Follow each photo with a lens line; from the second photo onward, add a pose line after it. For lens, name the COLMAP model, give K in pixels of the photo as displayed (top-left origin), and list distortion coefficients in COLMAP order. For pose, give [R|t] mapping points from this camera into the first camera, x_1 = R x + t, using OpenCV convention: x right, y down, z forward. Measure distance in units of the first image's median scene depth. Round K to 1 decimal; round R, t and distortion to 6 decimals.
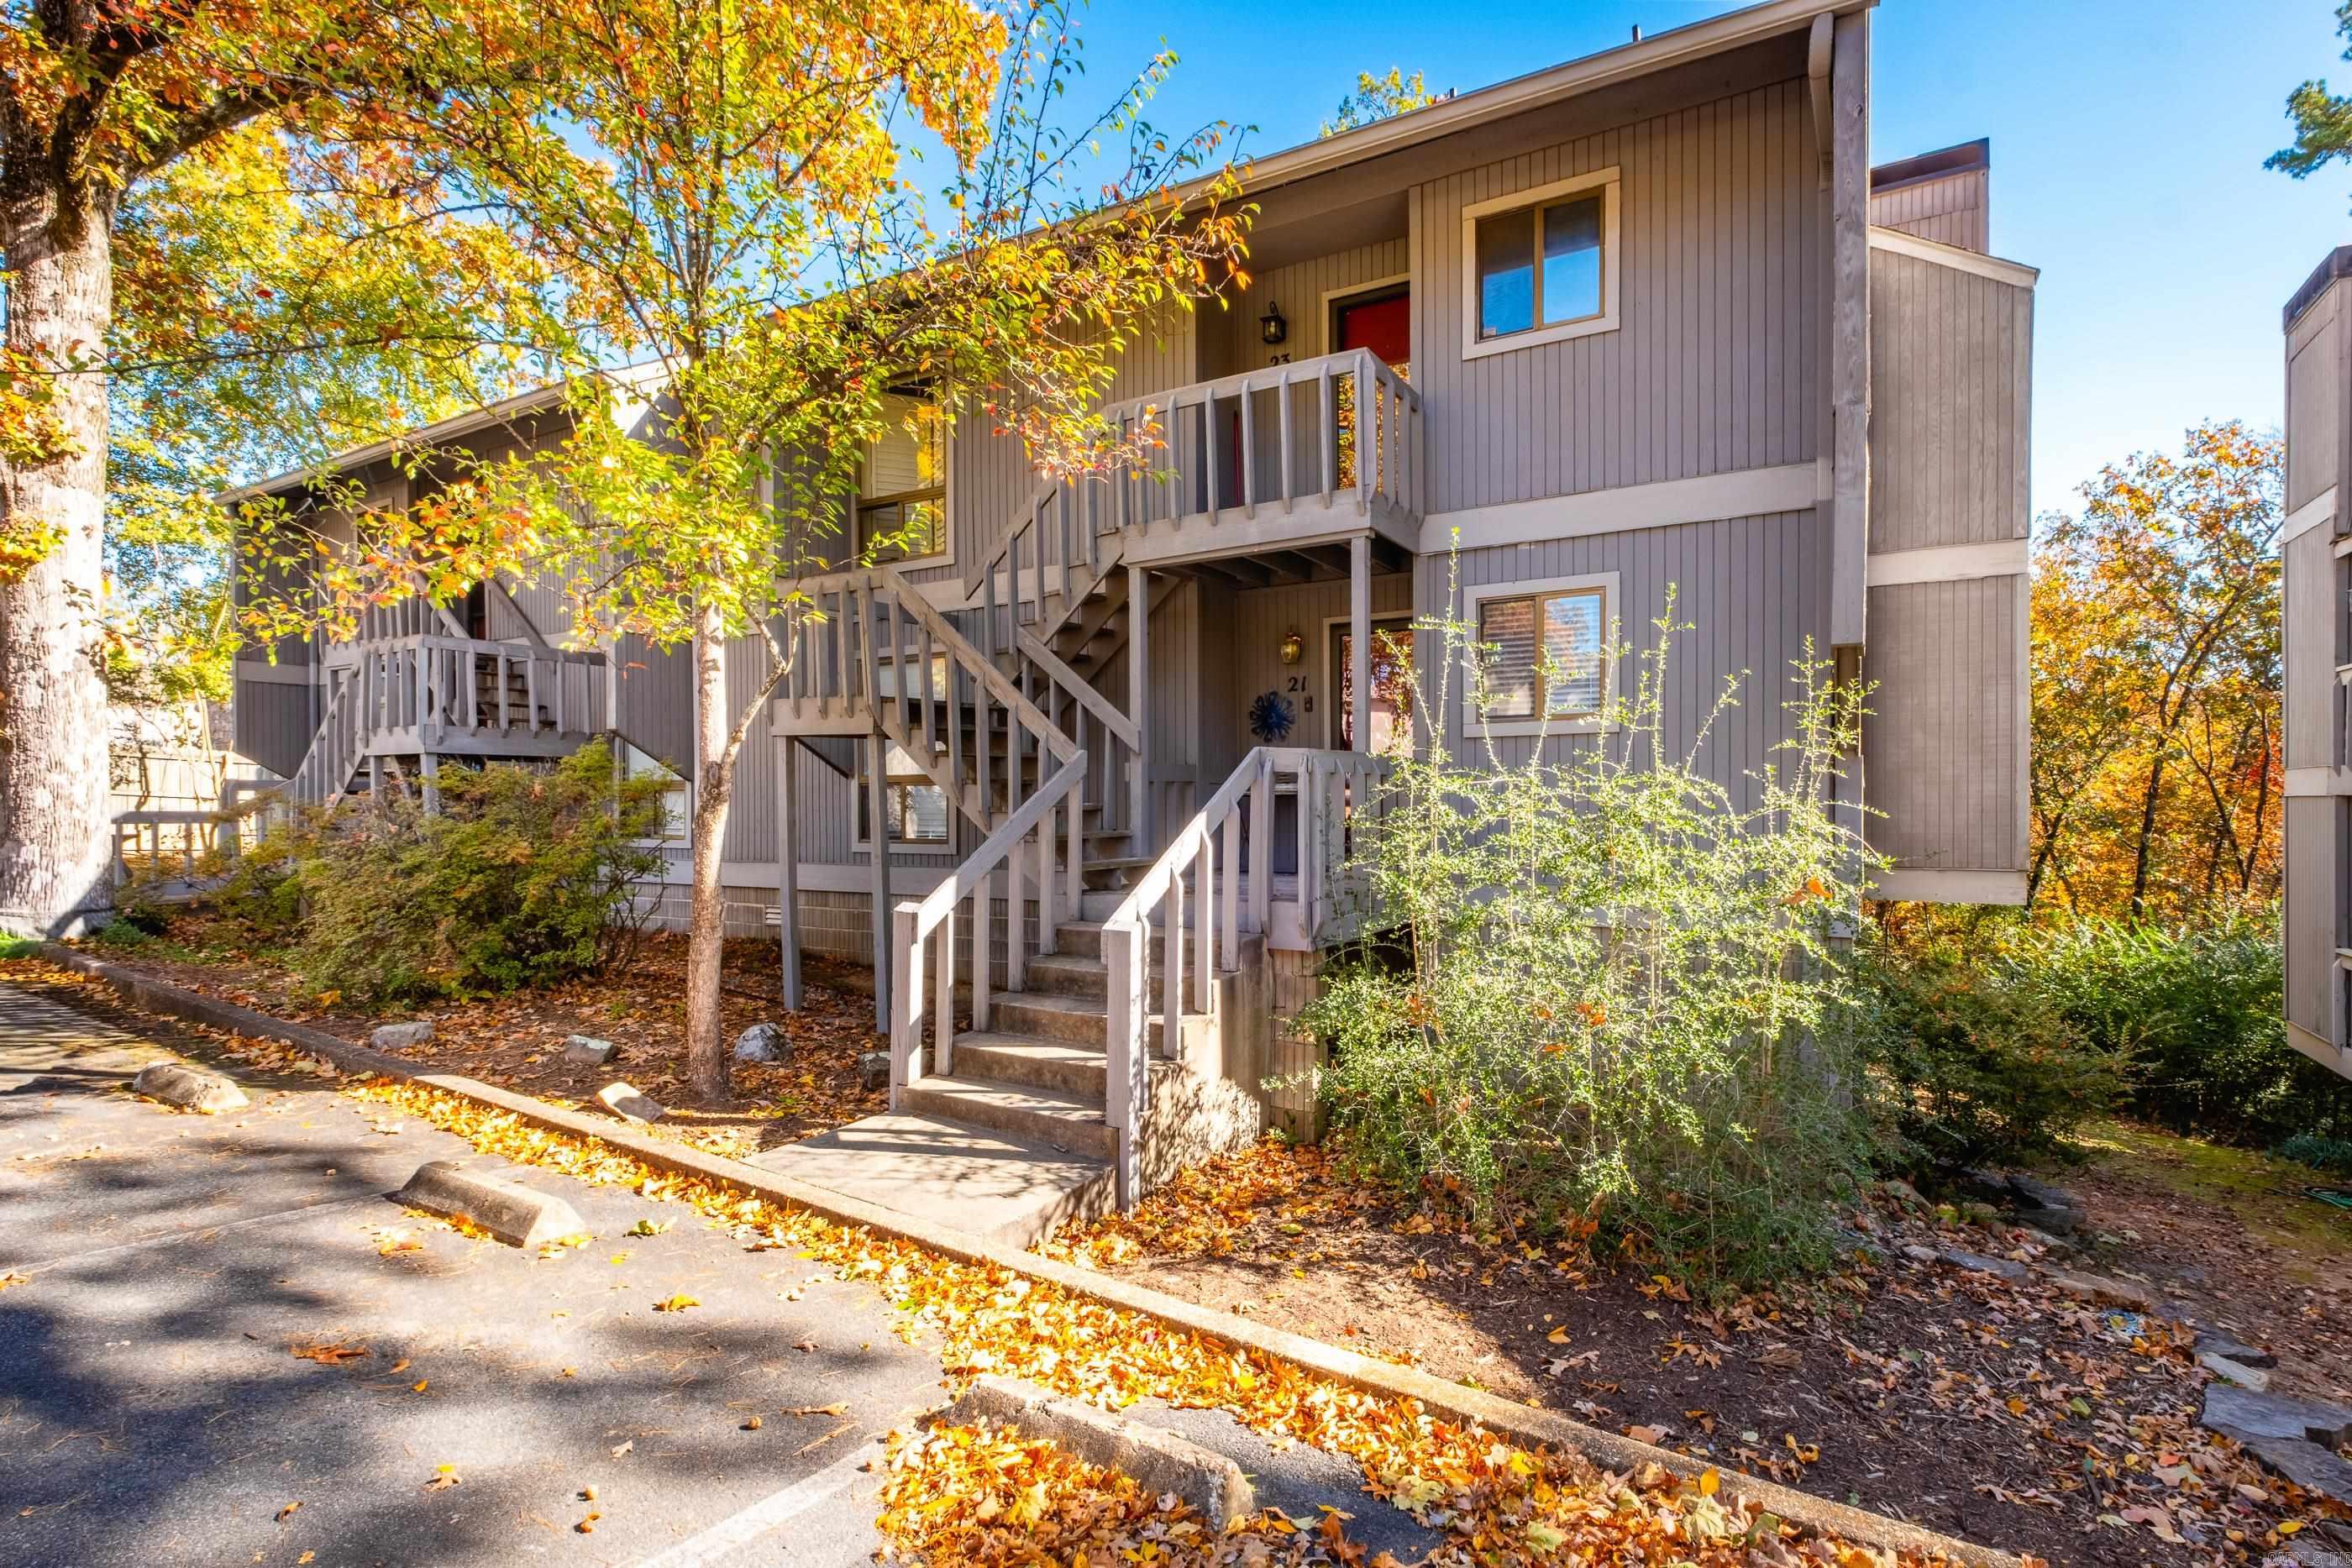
lens RADIAL K [[1029.6, 0, 1177.0], [0, 1029.6, 793.0], [0, 0, 1]] dist [0.000107, 0.000337]
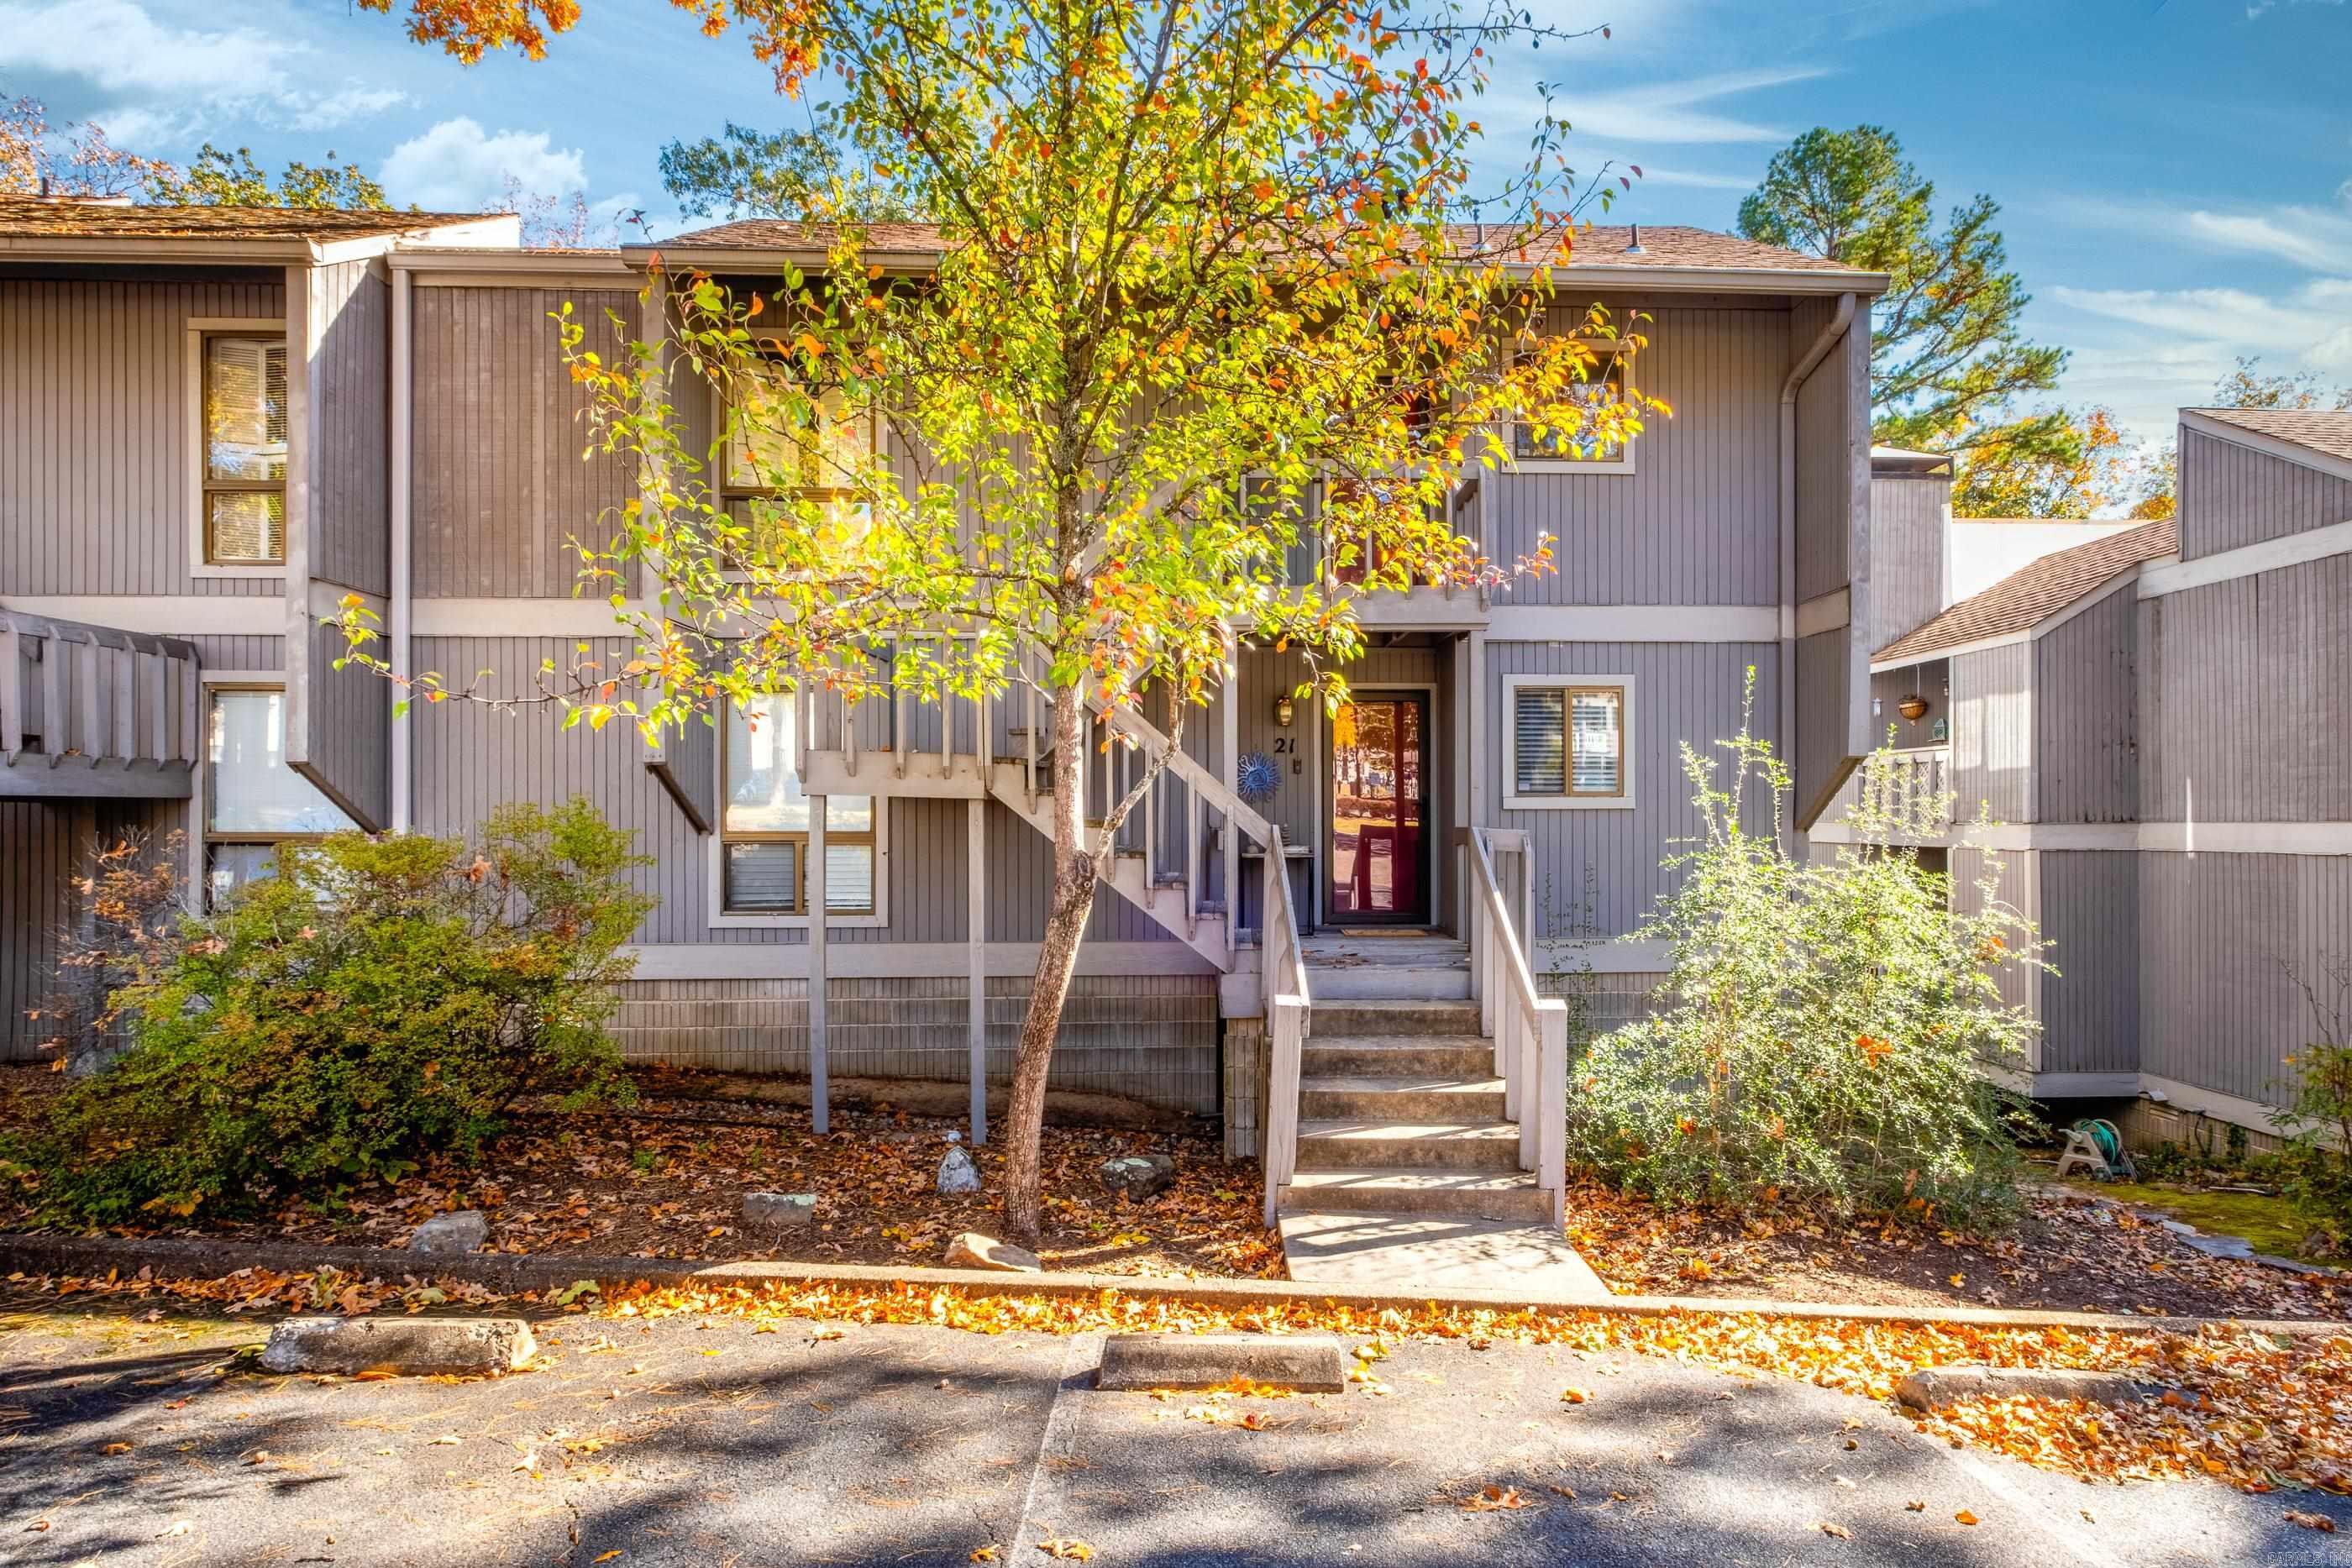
lens RADIAL K [[1169.3, 0, 1179.2], [0, 1169.3, 785.0], [0, 0, 1]] dist [0.002196, -0.000985]
pose [[0.885805, 0.008772, 0.463976, -1.036194], [-0.000863, 0.999851, -0.017257, -0.095107], [-0.464058, 0.014886, 0.885680, 0.055764]]
